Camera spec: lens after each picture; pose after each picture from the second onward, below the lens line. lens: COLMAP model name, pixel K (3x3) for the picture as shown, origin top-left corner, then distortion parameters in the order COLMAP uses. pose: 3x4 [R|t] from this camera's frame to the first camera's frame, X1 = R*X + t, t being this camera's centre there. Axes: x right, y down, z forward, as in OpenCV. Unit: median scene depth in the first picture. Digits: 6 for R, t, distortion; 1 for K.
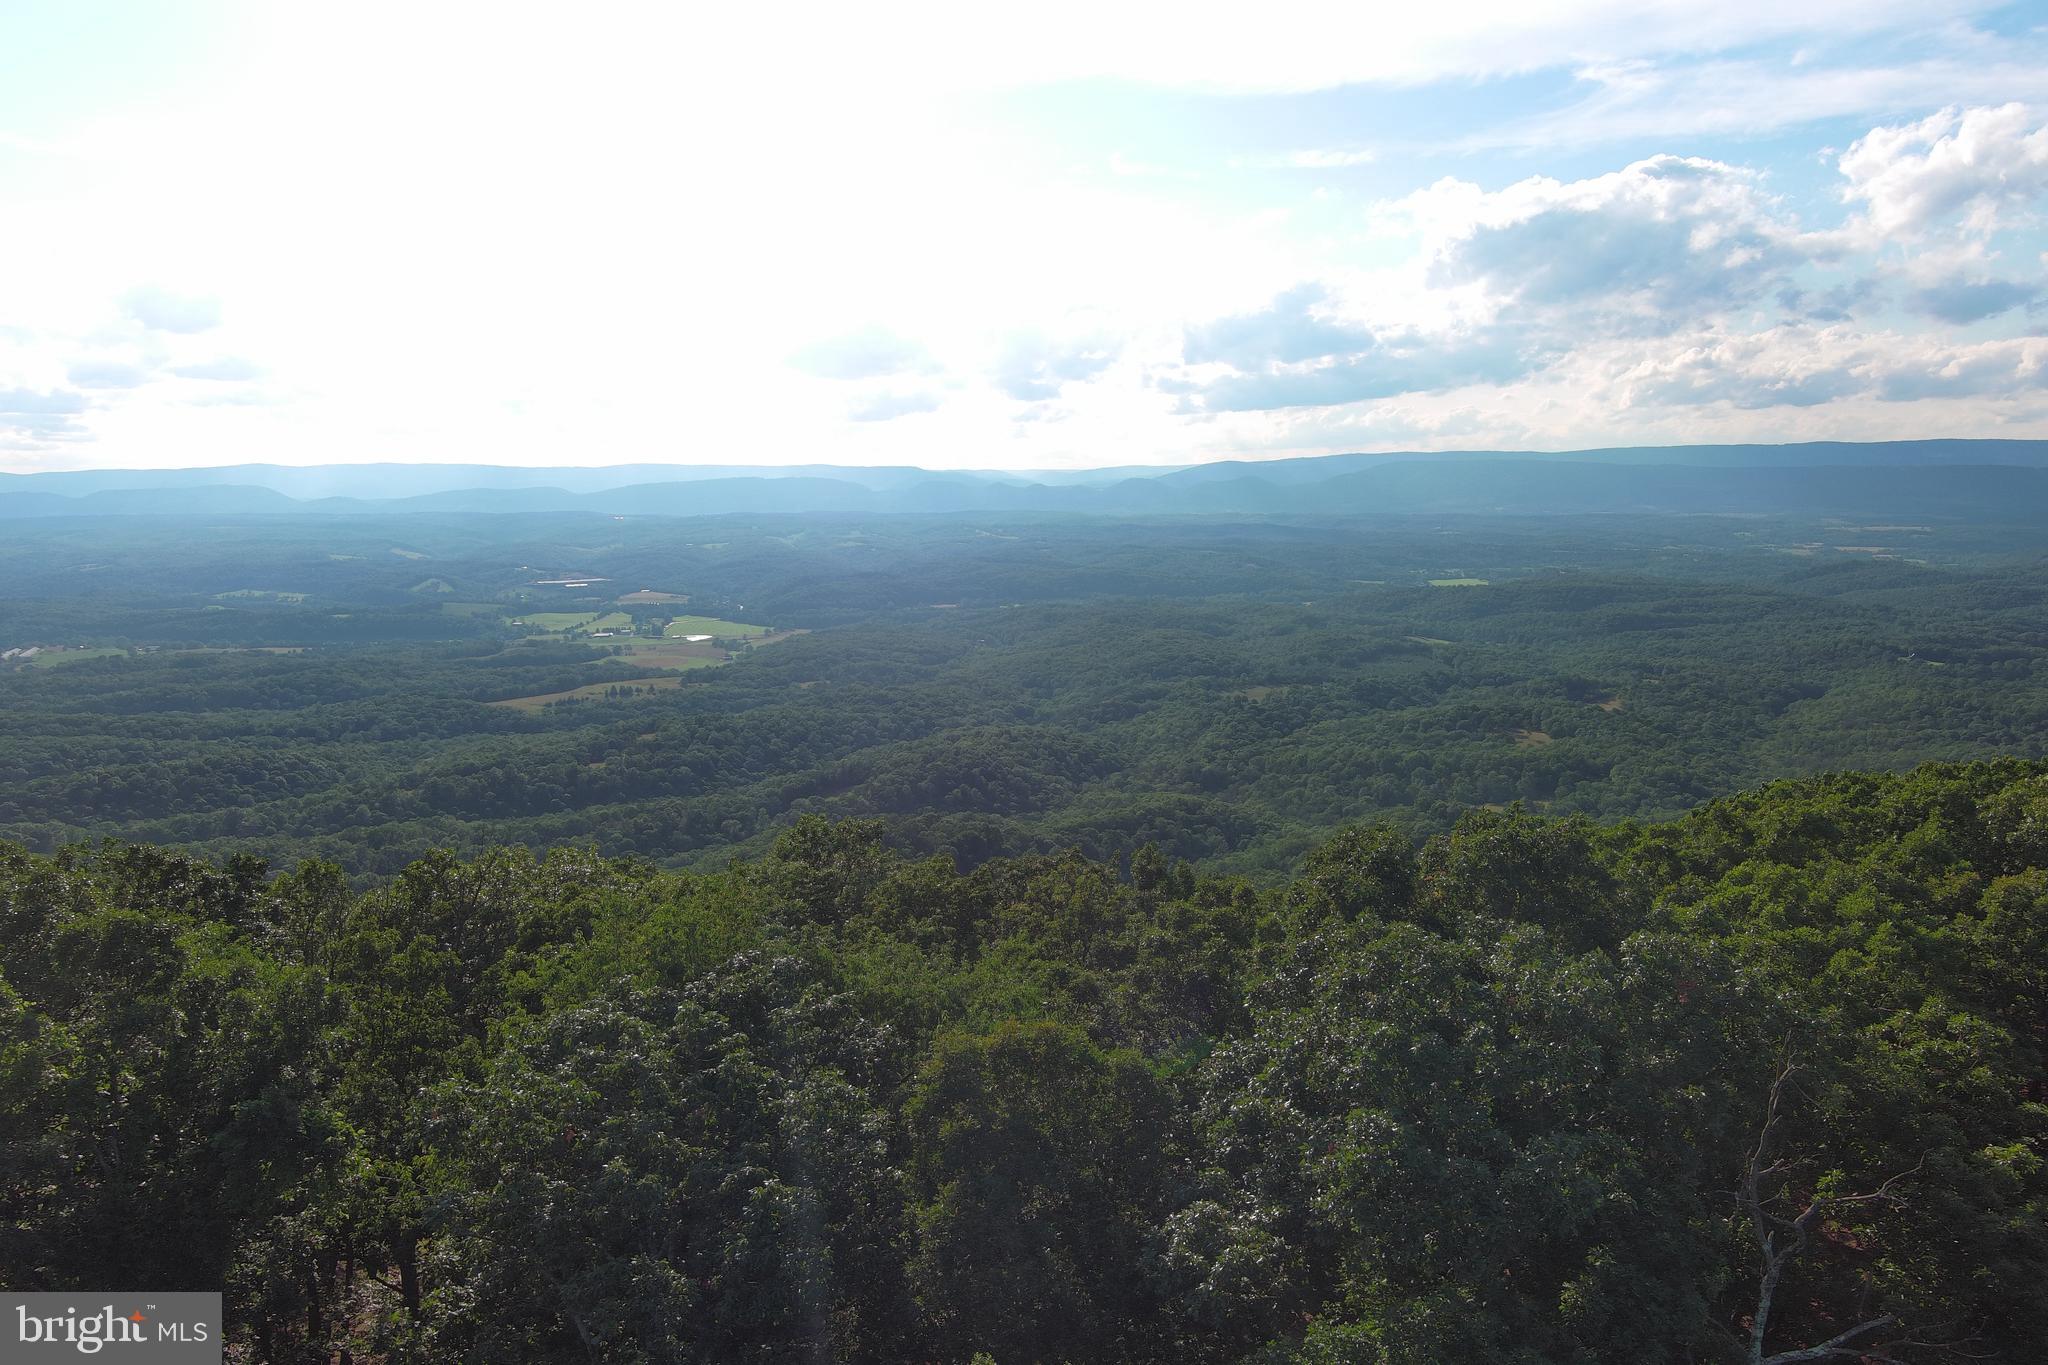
lens RADIAL K [[1585.6, 0, 1019.2], [0, 1585.6, 697.4], [0, 0, 1]] dist [0.022370, -0.033122]
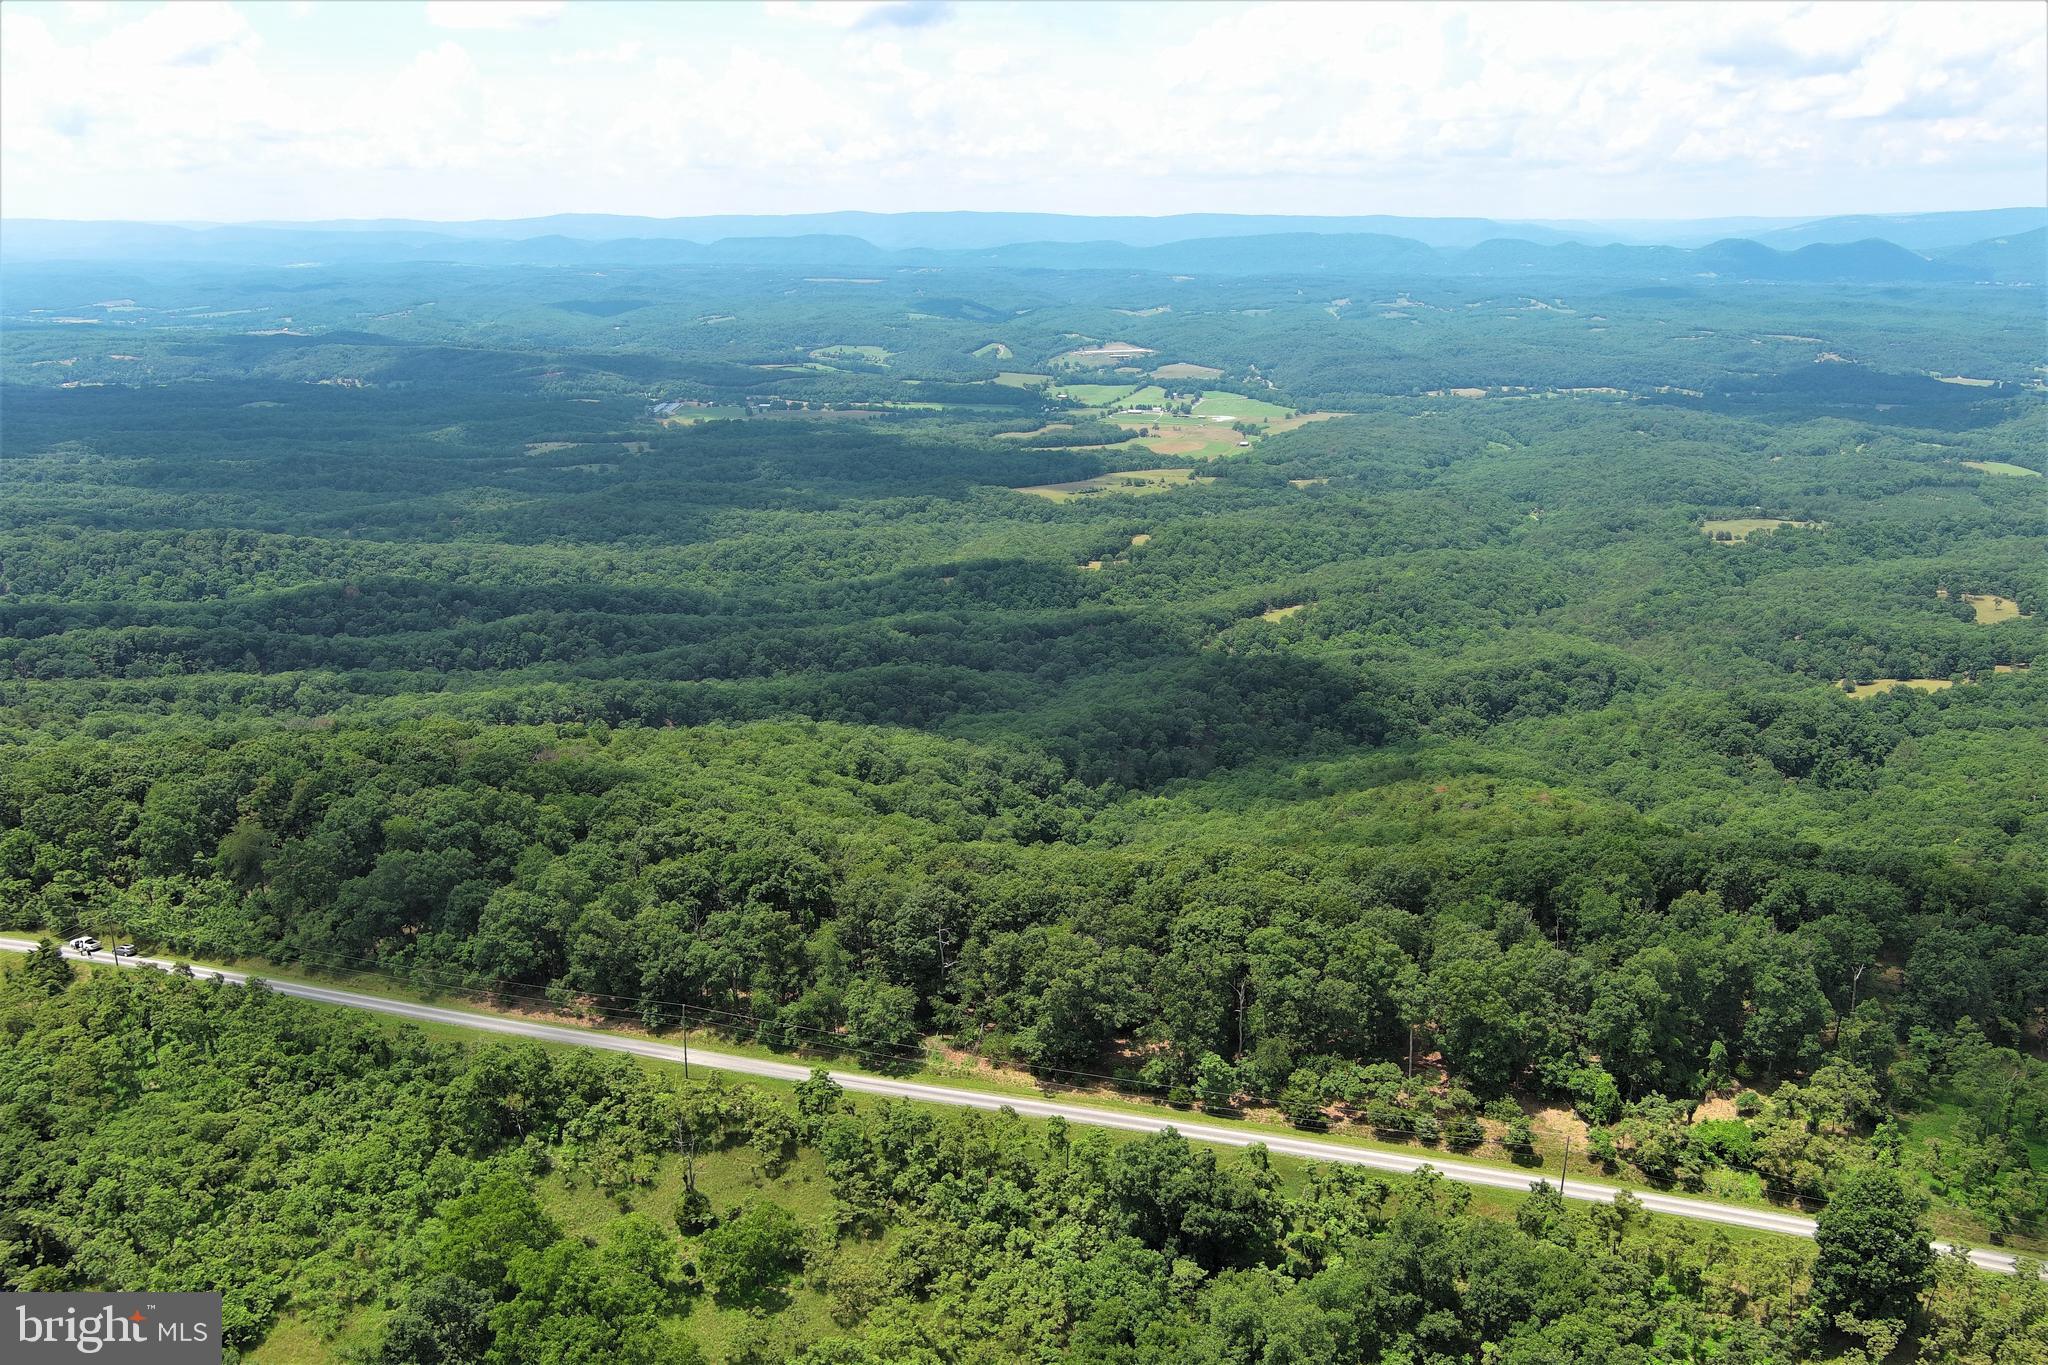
lens RADIAL K [[1585.6, 0, 1019.2], [0, 1585.6, 686.6], [0, 0, 1]] dist [0.022370, -0.033122]
pose [[0.941775, 0.103184, -0.320021, 0.051841], [-0.055182, 0.986276, 0.155610, -0.035771], [0.331686, -0.128890, 0.934544, -0.106378]]
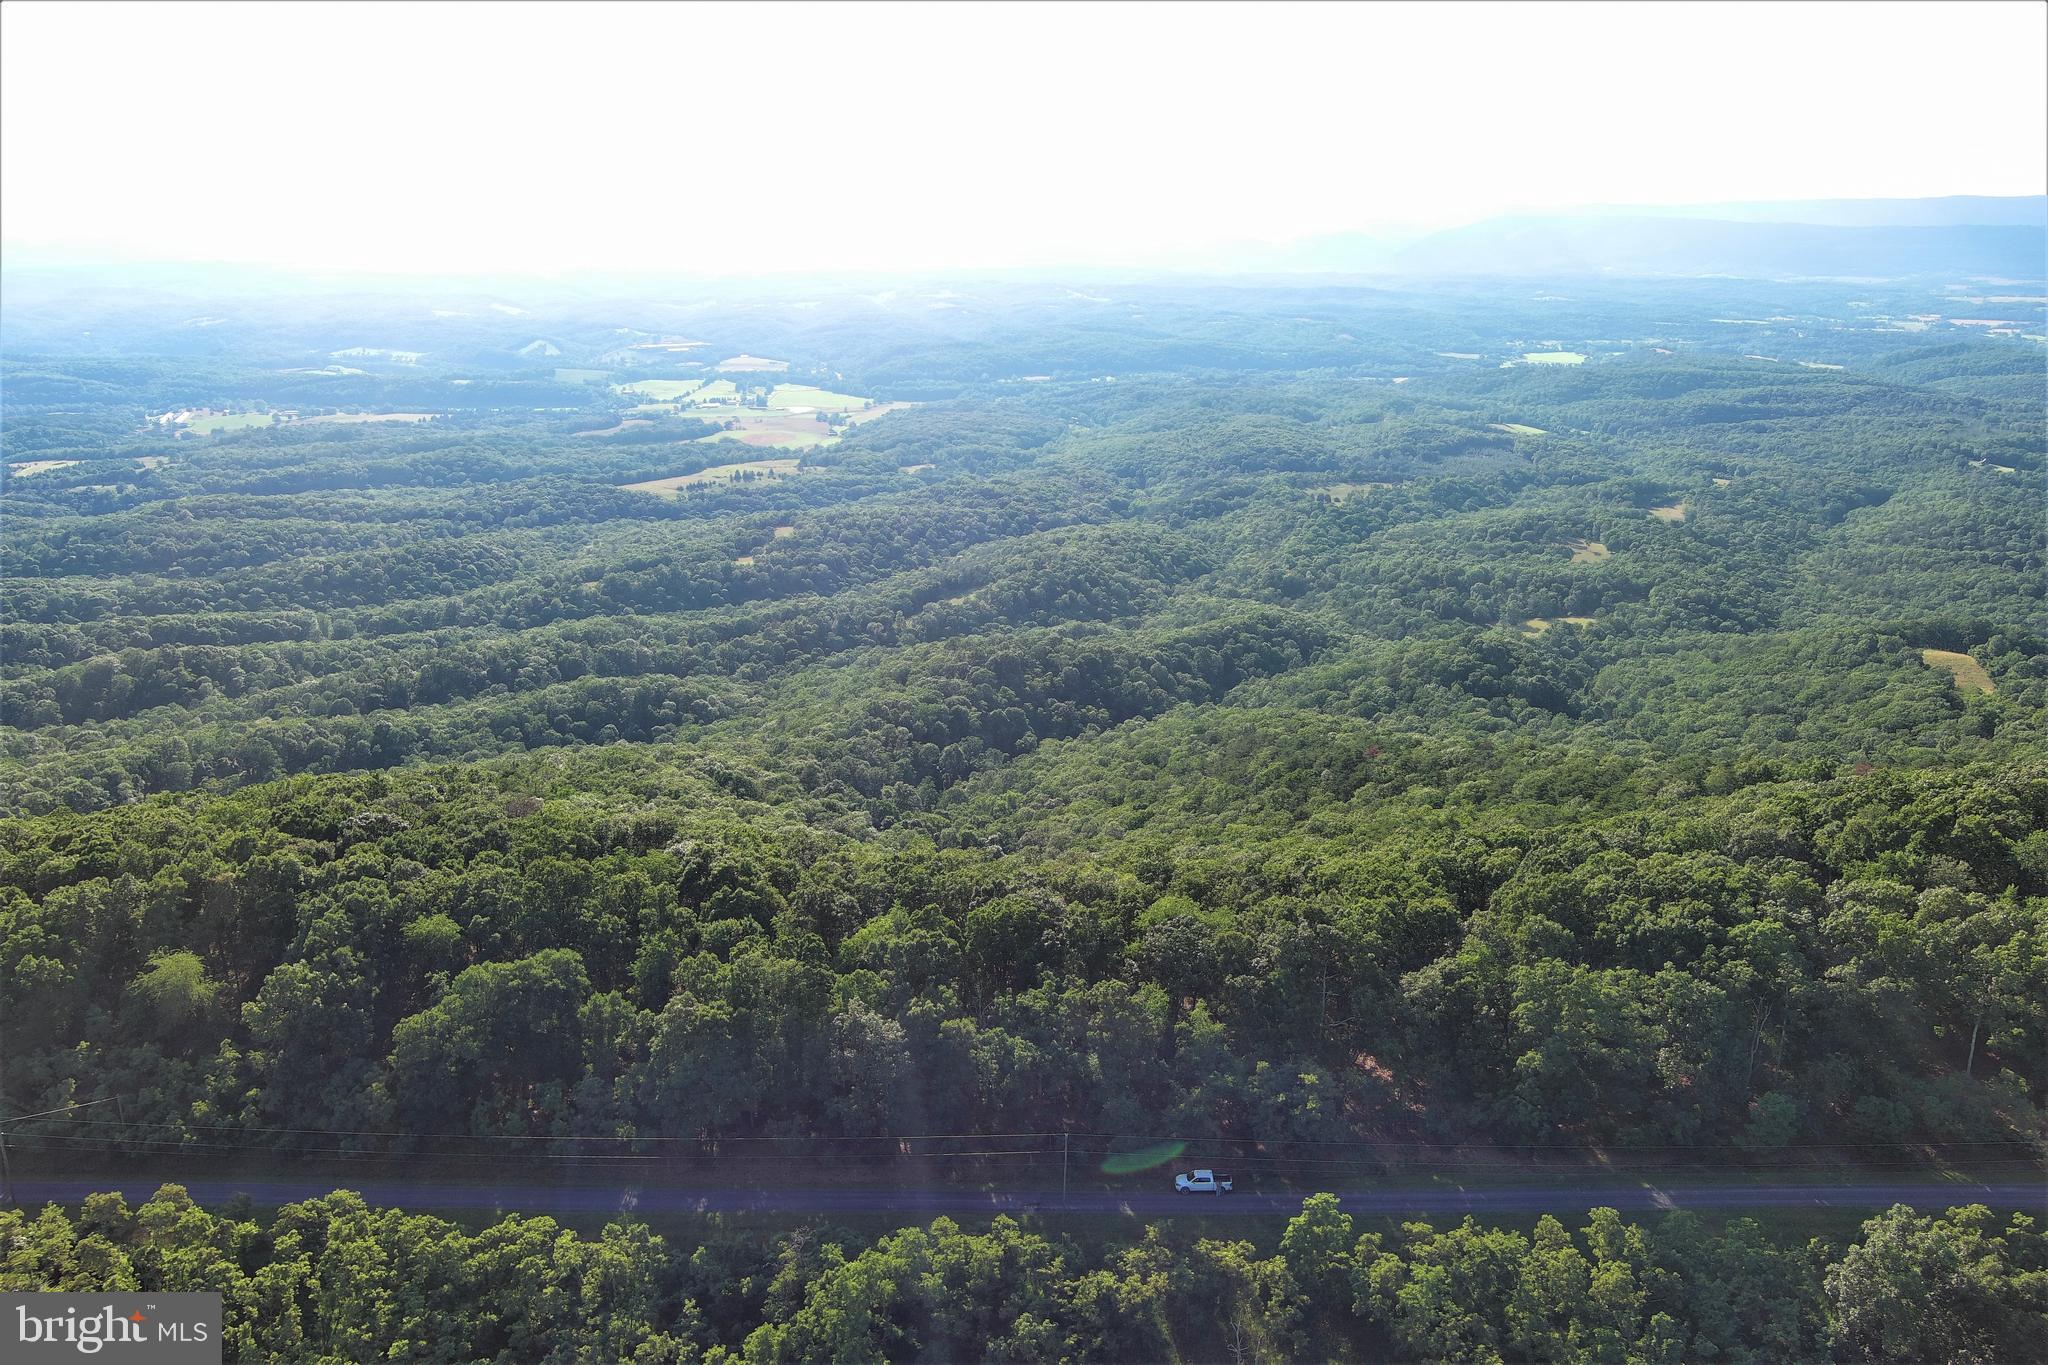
lens RADIAL K [[1585.6, 0, 1017.5], [0, 1585.6, 686.1], [0, 0, 1]] dist [0.022370, -0.033122]
pose [[0.998441, 0.023627, -0.050572, -0.008880], [-0.015946, 0.988974, 0.147229, -0.027070], [0.053493, -0.146193, 0.987809, -0.083651]]
